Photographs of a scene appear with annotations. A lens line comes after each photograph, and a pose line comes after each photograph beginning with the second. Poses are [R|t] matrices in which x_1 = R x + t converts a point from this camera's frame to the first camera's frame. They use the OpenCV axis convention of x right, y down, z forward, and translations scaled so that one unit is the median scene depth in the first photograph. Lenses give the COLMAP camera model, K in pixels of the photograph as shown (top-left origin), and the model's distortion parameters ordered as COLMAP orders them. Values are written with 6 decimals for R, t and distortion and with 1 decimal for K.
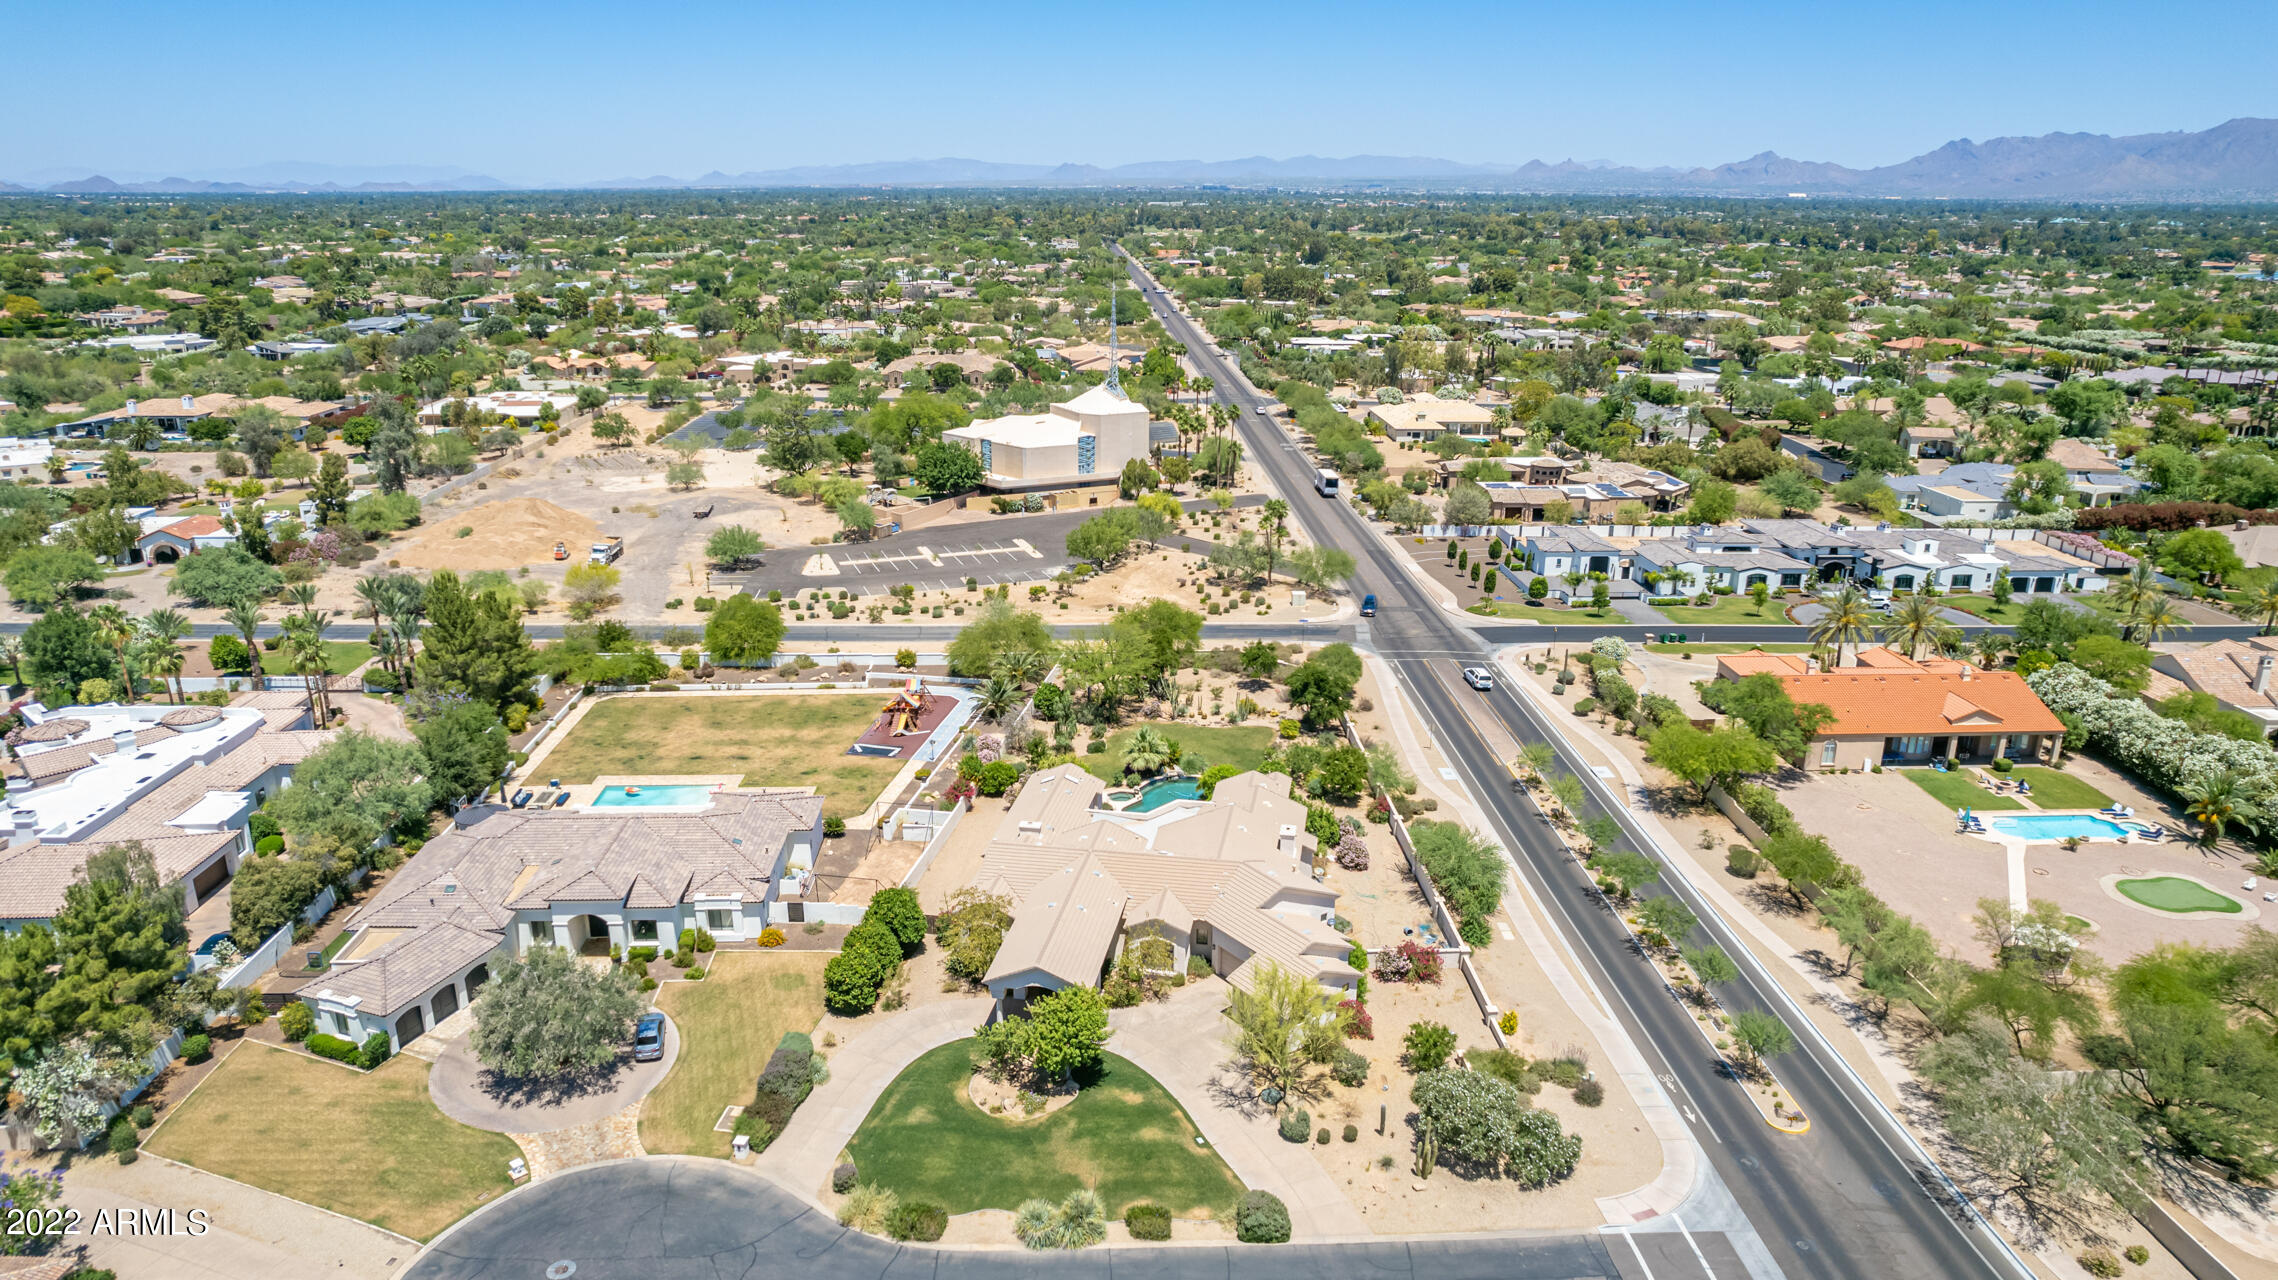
lens RADIAL K [[1475.6, 0, 1138.5], [0, 1475.6, 650.0], [0, 0, 1]] dist [-0.073714, 0.061284]
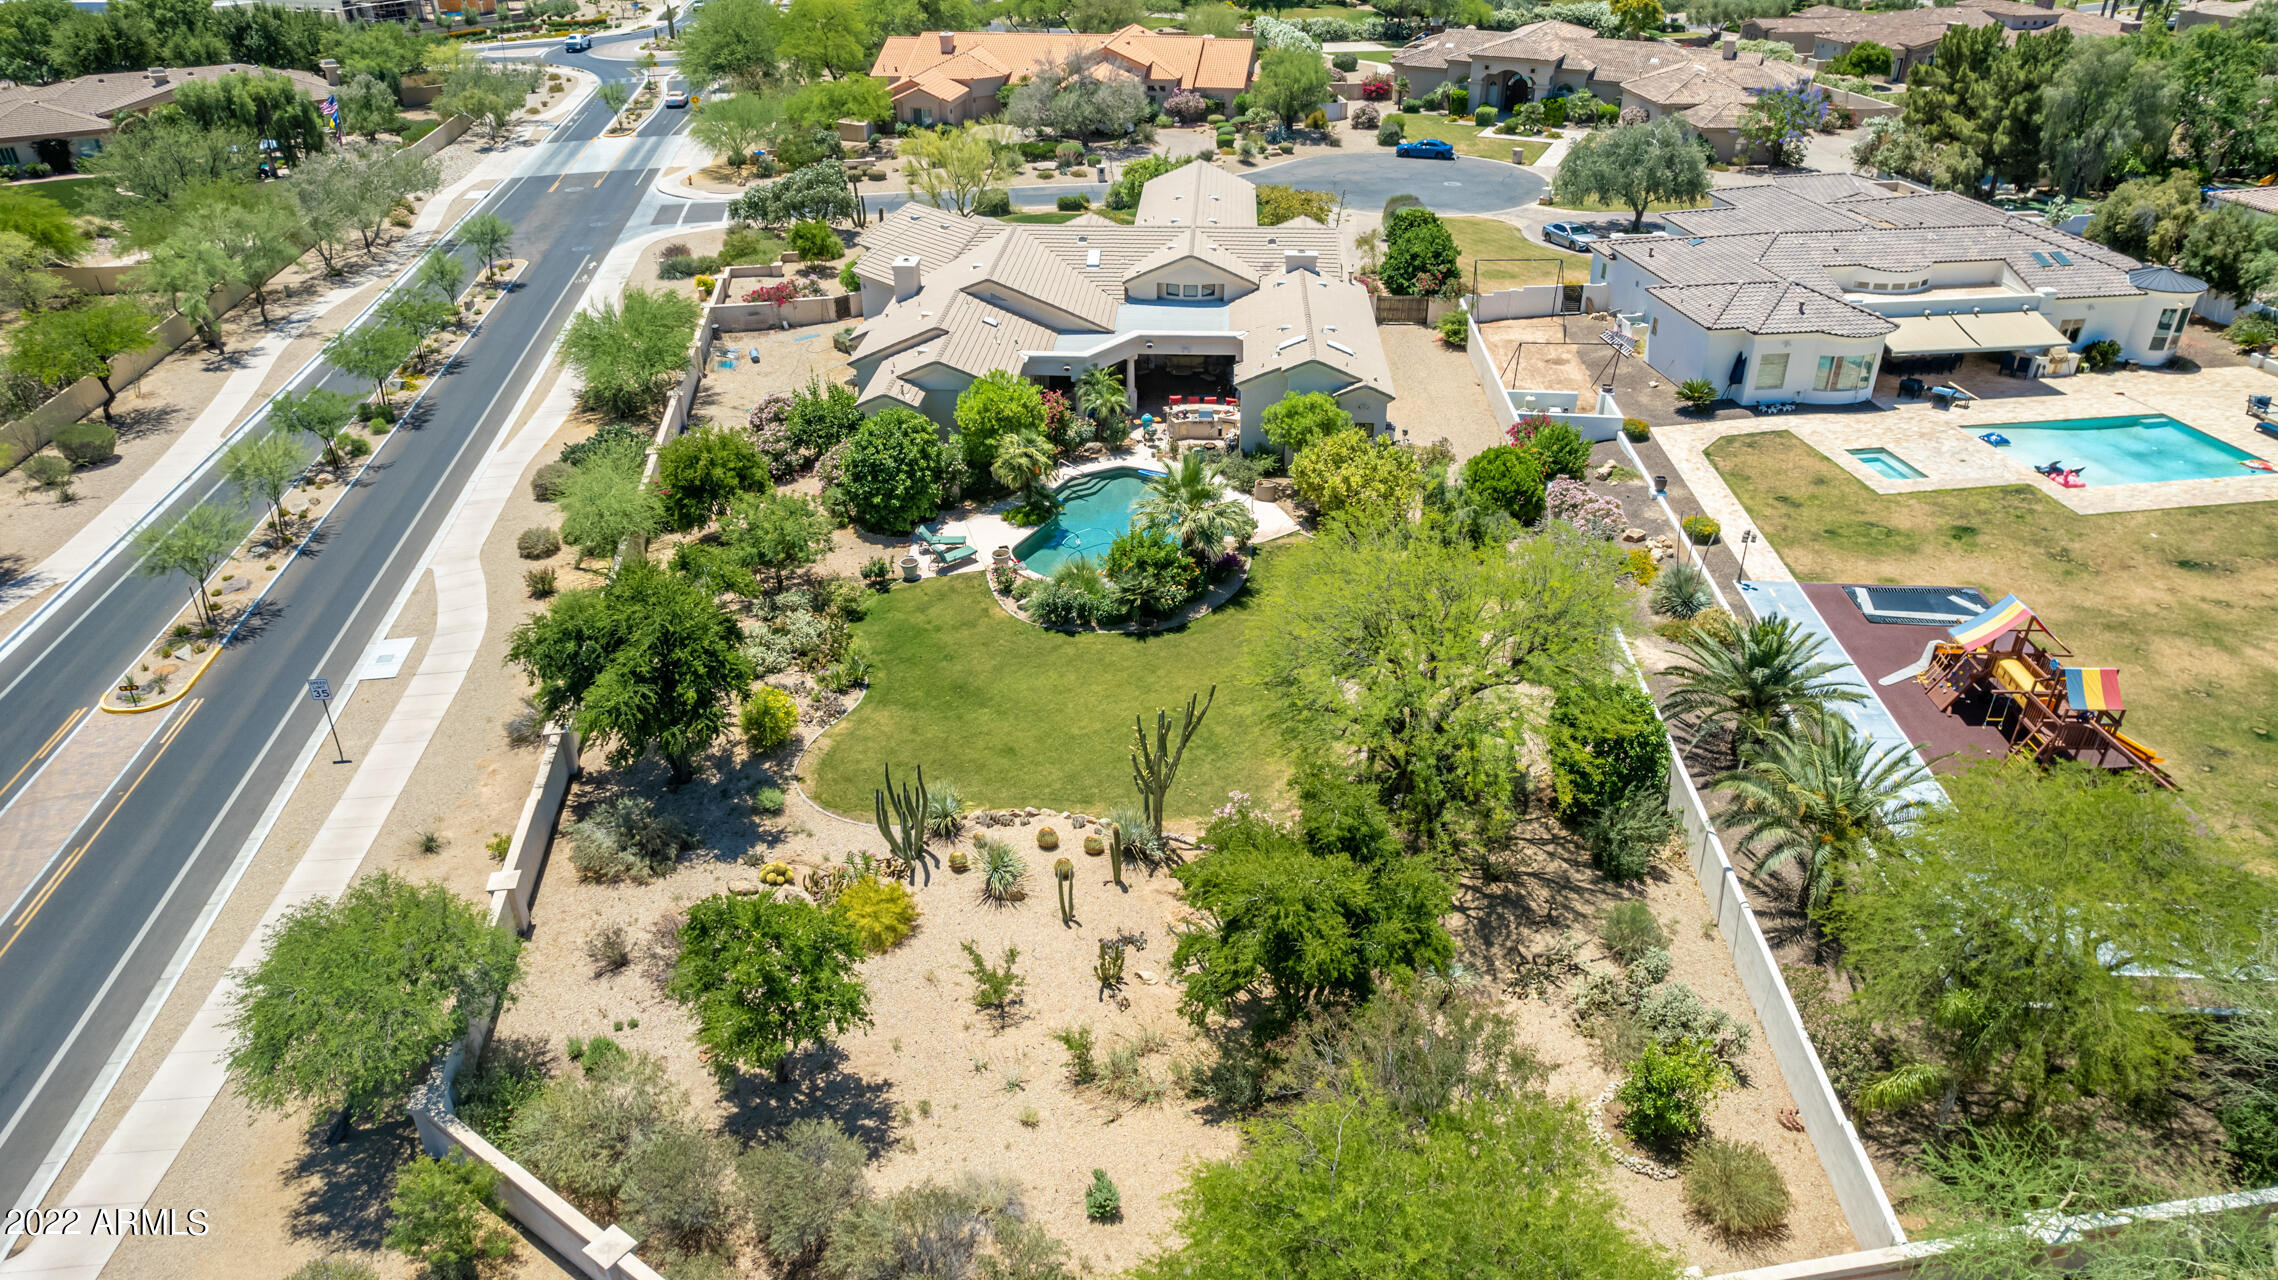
lens RADIAL K [[1467.5, 0, 1139.0], [0, 1467.5, 640.0], [0, 0, 1]] dist [-0.073263, 0.063035]
pose [[-0.993817, 0.053853, -0.097099, 0.055975], [-0.034458, 0.681734, 0.730788, -0.188317], [0.105551, 0.729615, -0.675663, 1.238349]]
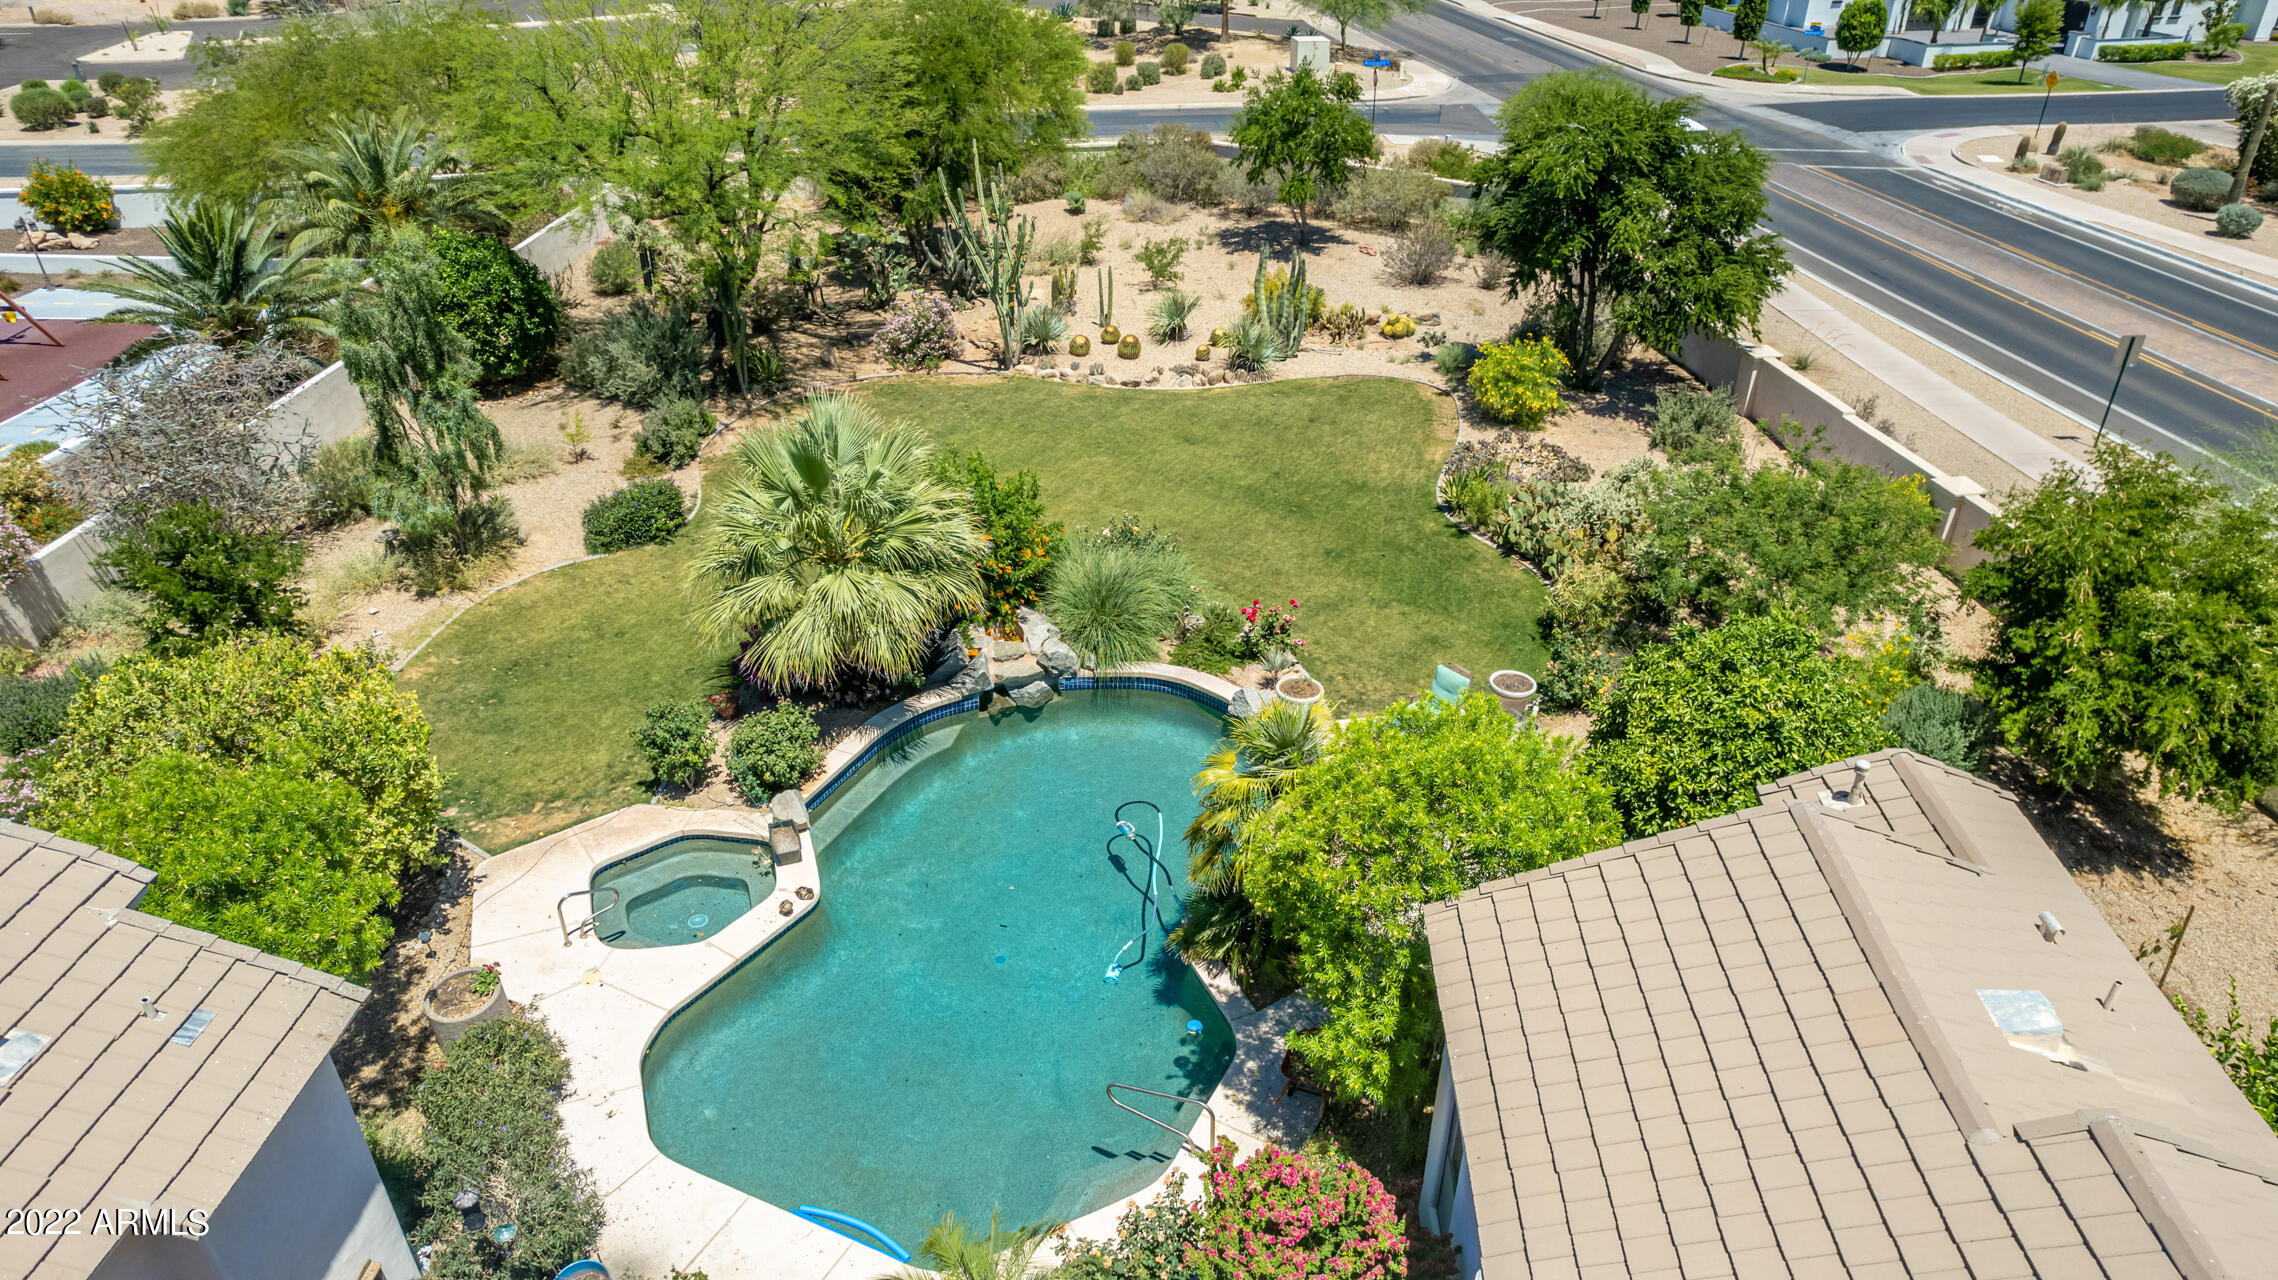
lens RADIAL K [[1467.5, 0, 1139.0], [0, 1467.5, 640.0], [0, 0, 1]] dist [-0.073263, 0.063035]
pose [[0.993443, -0.064126, 0.094653, 0.020976], [0.041837, 0.974373, 0.221014, 0.041173], [-0.106400, -0.215605, 0.970667, 0.800735]]
